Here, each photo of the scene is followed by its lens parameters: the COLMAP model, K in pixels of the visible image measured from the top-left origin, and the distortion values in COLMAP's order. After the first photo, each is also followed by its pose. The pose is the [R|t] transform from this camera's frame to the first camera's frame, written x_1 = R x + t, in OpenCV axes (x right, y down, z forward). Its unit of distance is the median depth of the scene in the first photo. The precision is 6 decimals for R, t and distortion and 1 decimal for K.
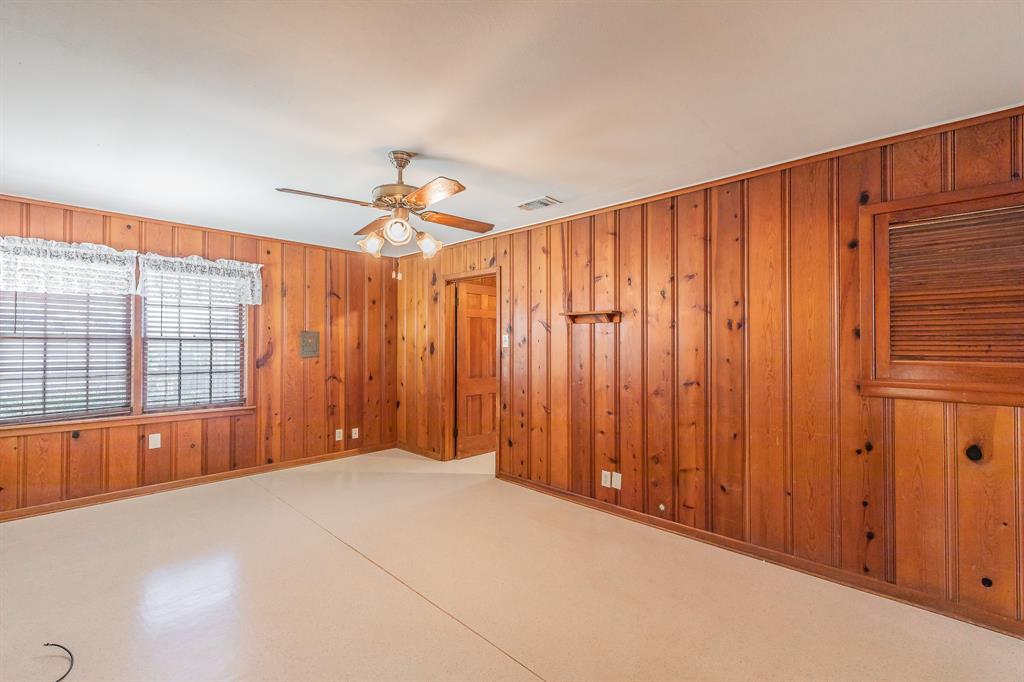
lens RADIAL K [[442.9, 0, 514.6], [0, 442.9, 342.8], [0, 0, 1]] dist [-0.001340, 0.000147]
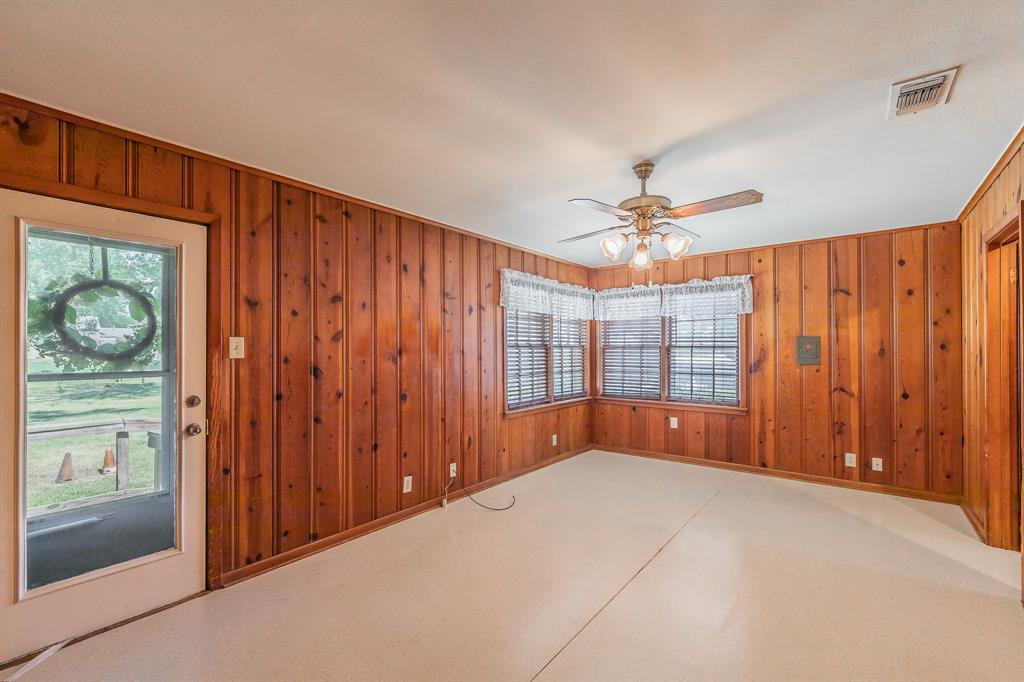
lens RADIAL K [[442.9, 0, 521.0], [0, 442.9, 349.2], [0, 0, 1]] dist [-0.001340, 0.000147]
pose [[0.104099, -0.000366, -0.994567, 0.413414], [0.009433, 0.999955, 0.000620, -0.005816], [0.994522, -0.009446, 0.104098, 0.347511]]
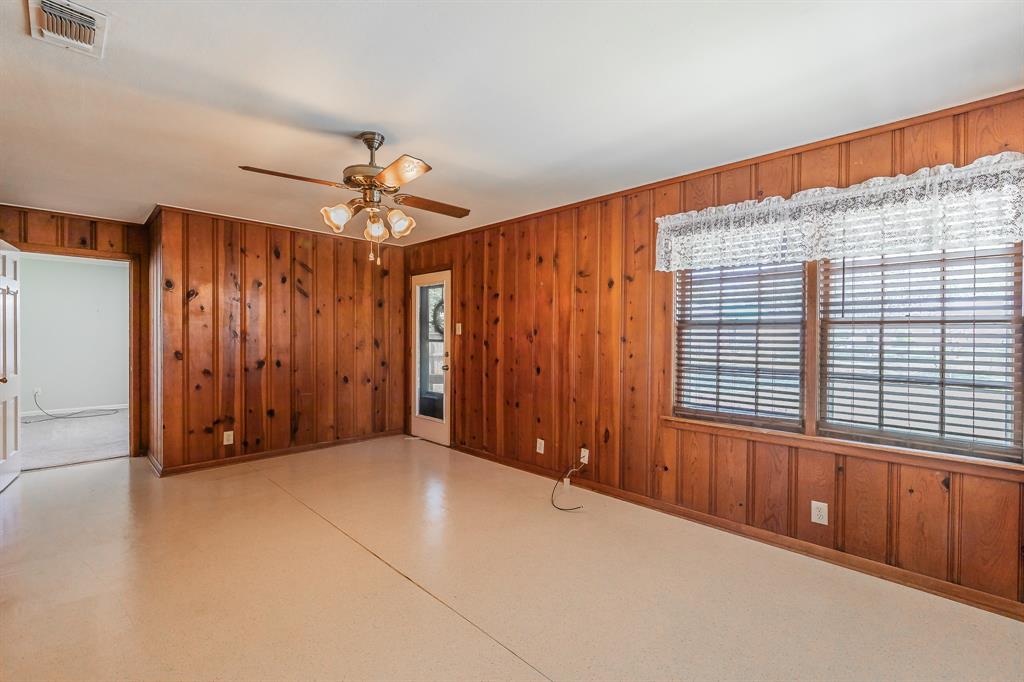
lens RADIAL K [[442.9, 0, 517.4], [0, 442.9, 335.7], [0, 0, 1]] dist [-0.001340, 0.000147]
pose [[-0.999852, -0.008982, 0.014639, -0.504260], [-0.009093, 0.999930, -0.007523, 0.017311], [-0.014571, -0.007655, -0.999865, 1.291748]]
